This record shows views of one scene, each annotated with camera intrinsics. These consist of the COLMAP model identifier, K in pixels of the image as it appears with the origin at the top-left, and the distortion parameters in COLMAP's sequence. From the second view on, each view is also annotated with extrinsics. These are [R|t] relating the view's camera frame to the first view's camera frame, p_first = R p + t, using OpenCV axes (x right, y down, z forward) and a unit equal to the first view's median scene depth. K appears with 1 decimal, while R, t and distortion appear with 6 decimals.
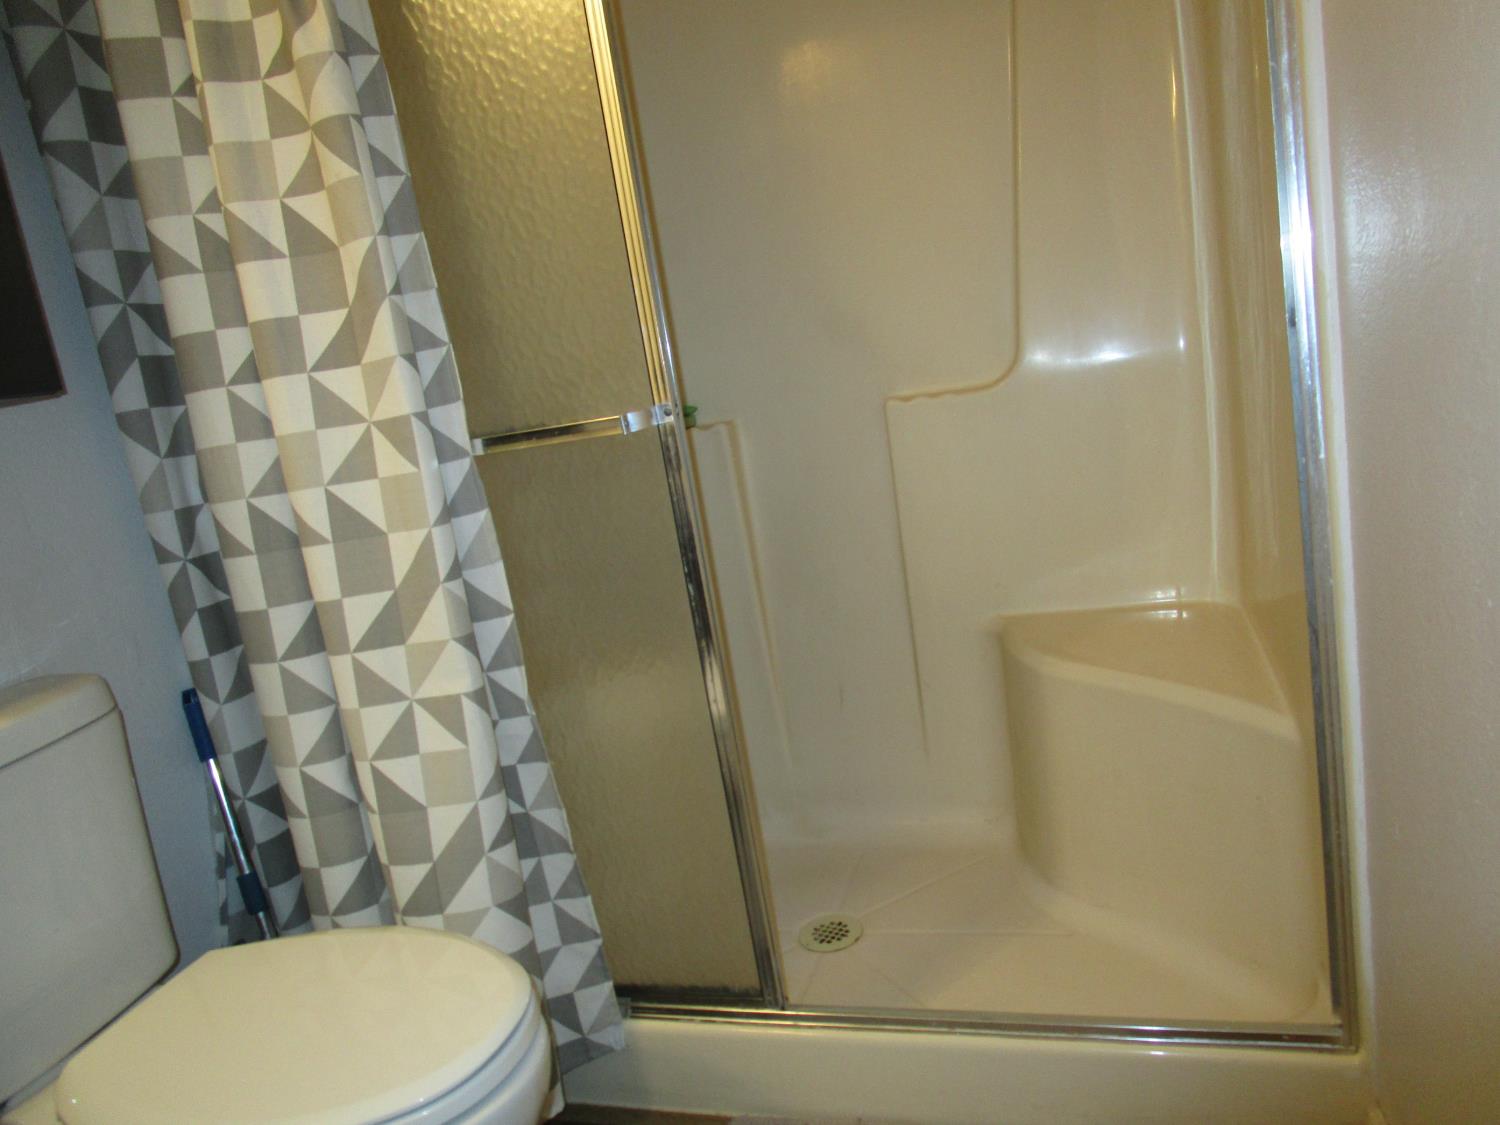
lens RADIAL K [[1059.0, 0, 752.0], [0, 1059.0, 560.8], [0, 0, 1]] dist [-0.043709, 0.019230]
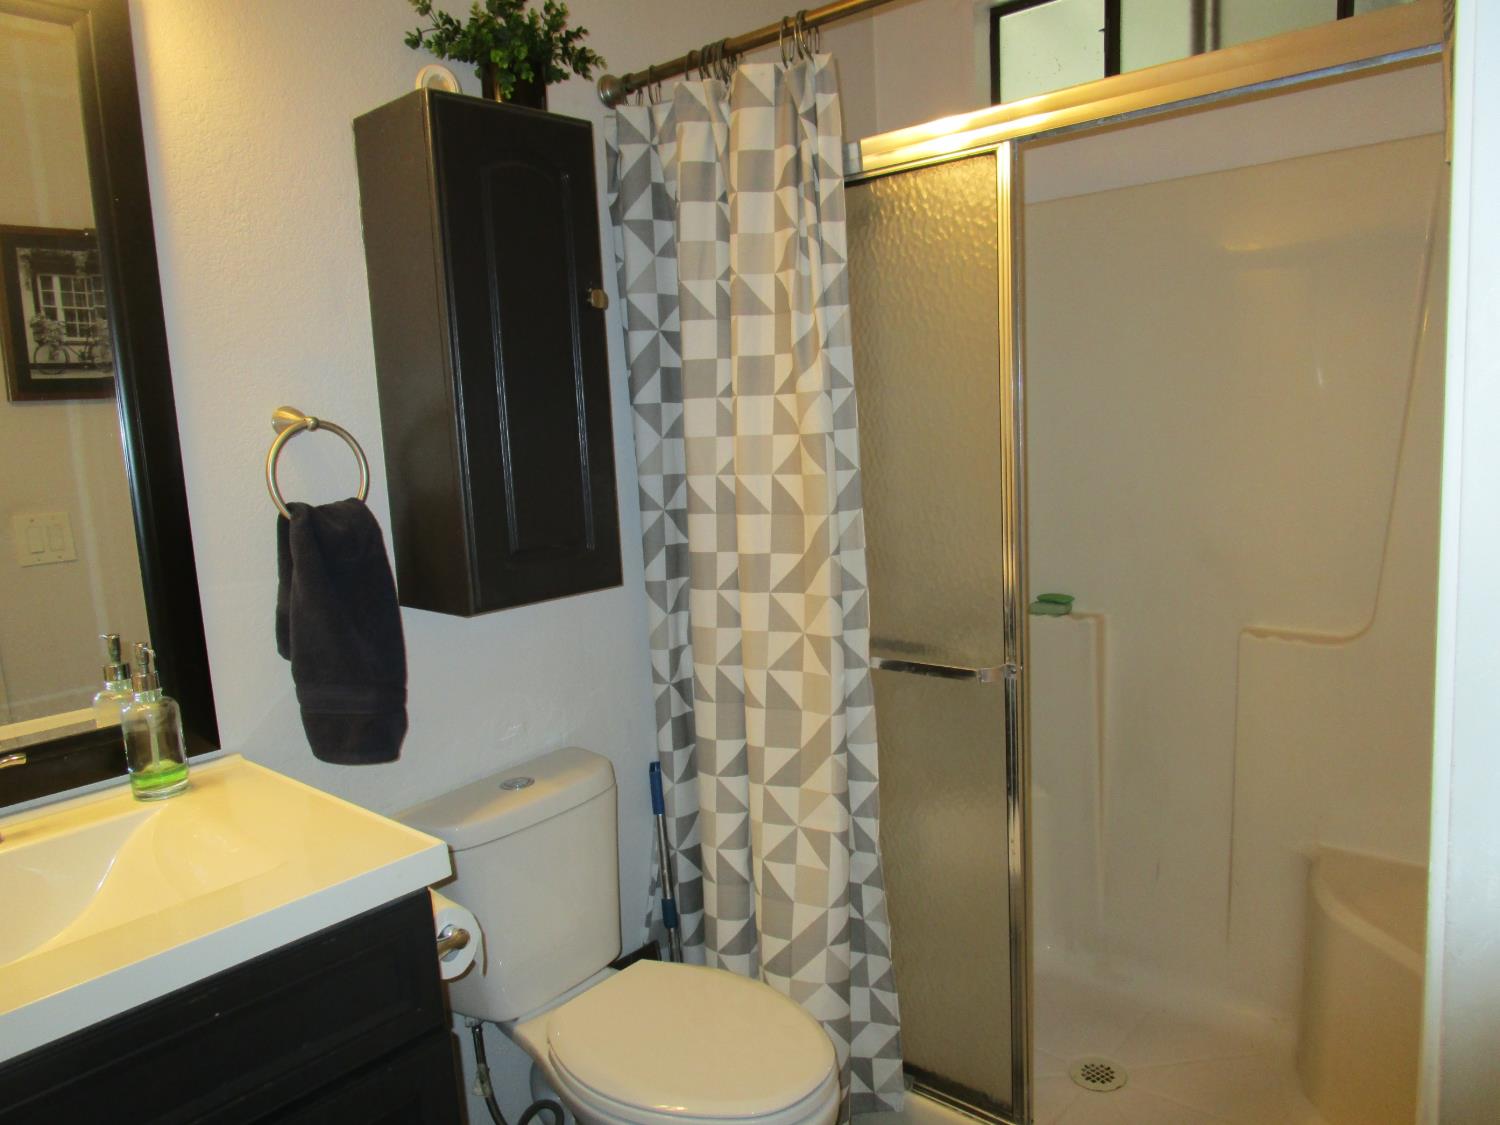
lens RADIAL K [[1059.0, 0, 748.1], [0, 1059.0, 567.4], [0, 0, 1]] dist [-0.043709, 0.019230]
pose [[0.908006, 0.170954, -0.382491, 0.099694], [-0.174339, 0.984340, 0.026082, -0.233048], [0.380960, 0.043000, 0.923591, -0.349677]]
